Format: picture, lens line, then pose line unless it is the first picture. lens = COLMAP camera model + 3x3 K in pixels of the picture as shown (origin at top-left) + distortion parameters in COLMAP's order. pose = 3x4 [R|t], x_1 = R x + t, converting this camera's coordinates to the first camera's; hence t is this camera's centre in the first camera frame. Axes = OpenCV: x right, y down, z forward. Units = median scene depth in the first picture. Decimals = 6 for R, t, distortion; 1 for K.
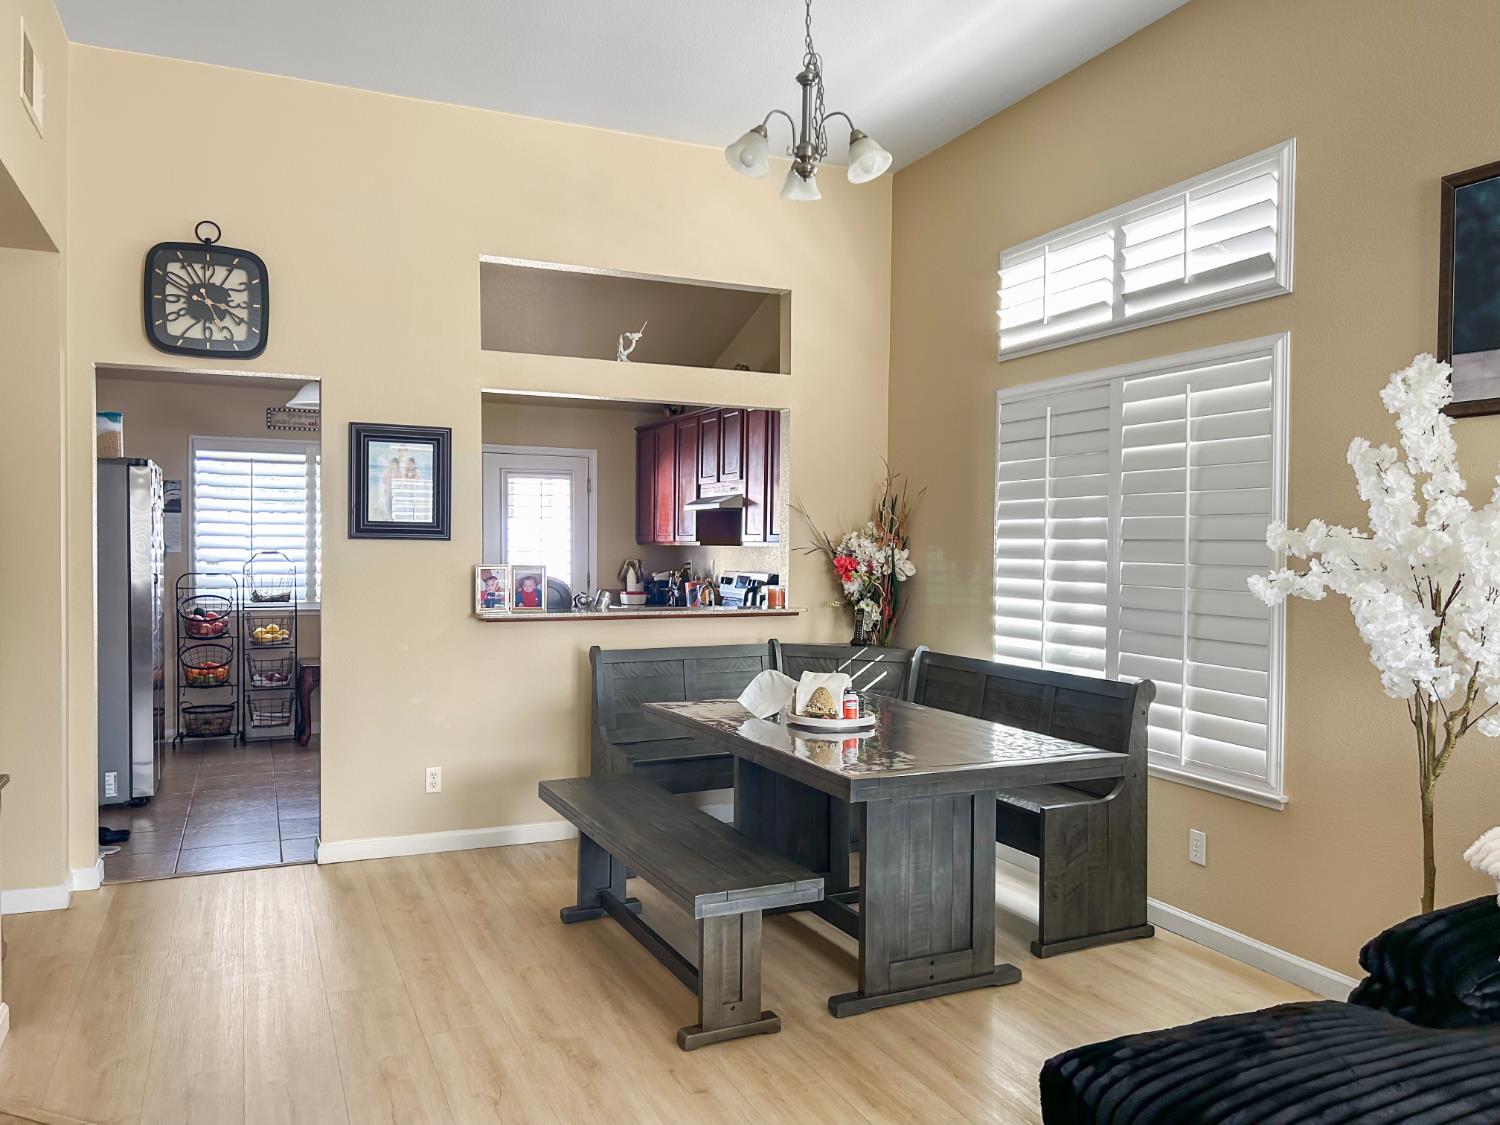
lens RADIAL K [[1137.0, 0, 750.0], [0, 1137.0, 562.5], [0, 0, 1]] dist [0.089370, -0.133378]
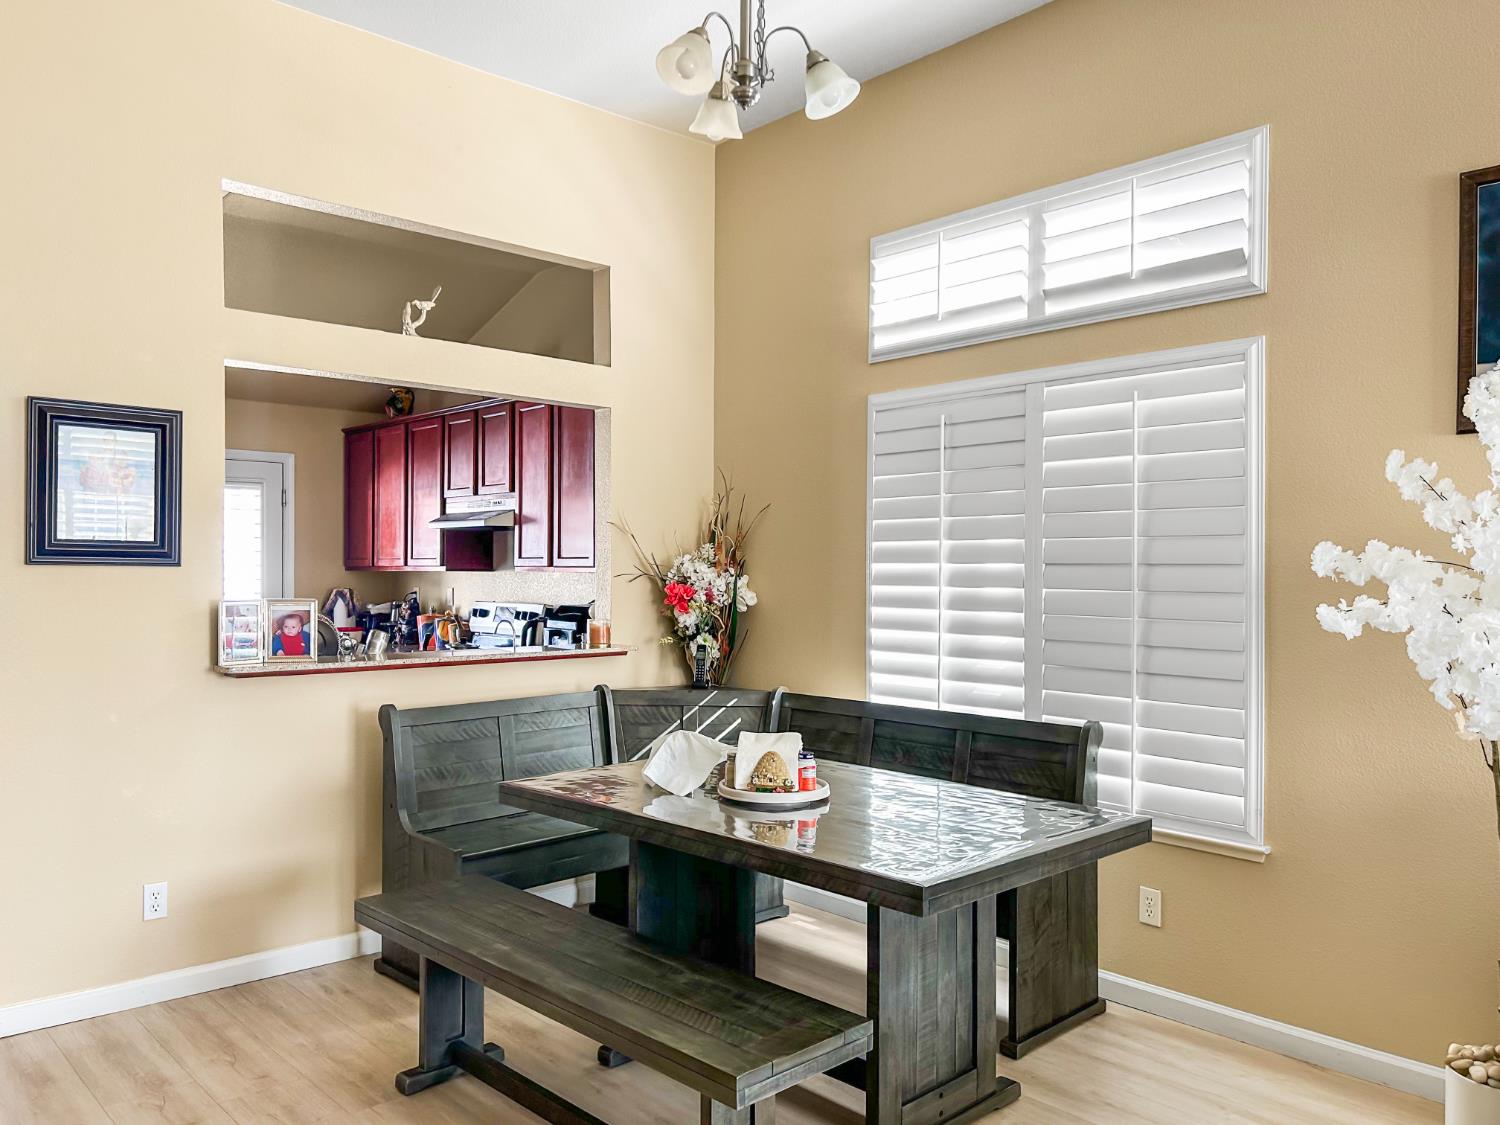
lens RADIAL K [[1150.3, 0, 749.3], [0, 1150.3, 573.5], [0, 0, 1]] dist [0.081260, -0.102380]
pose [[0.947928, -0.004649, 0.318451, -0.176071], [0.008143, 0.999920, -0.009640, -0.005584], [-0.318380, 0.011731, 0.947890, 0.213516]]
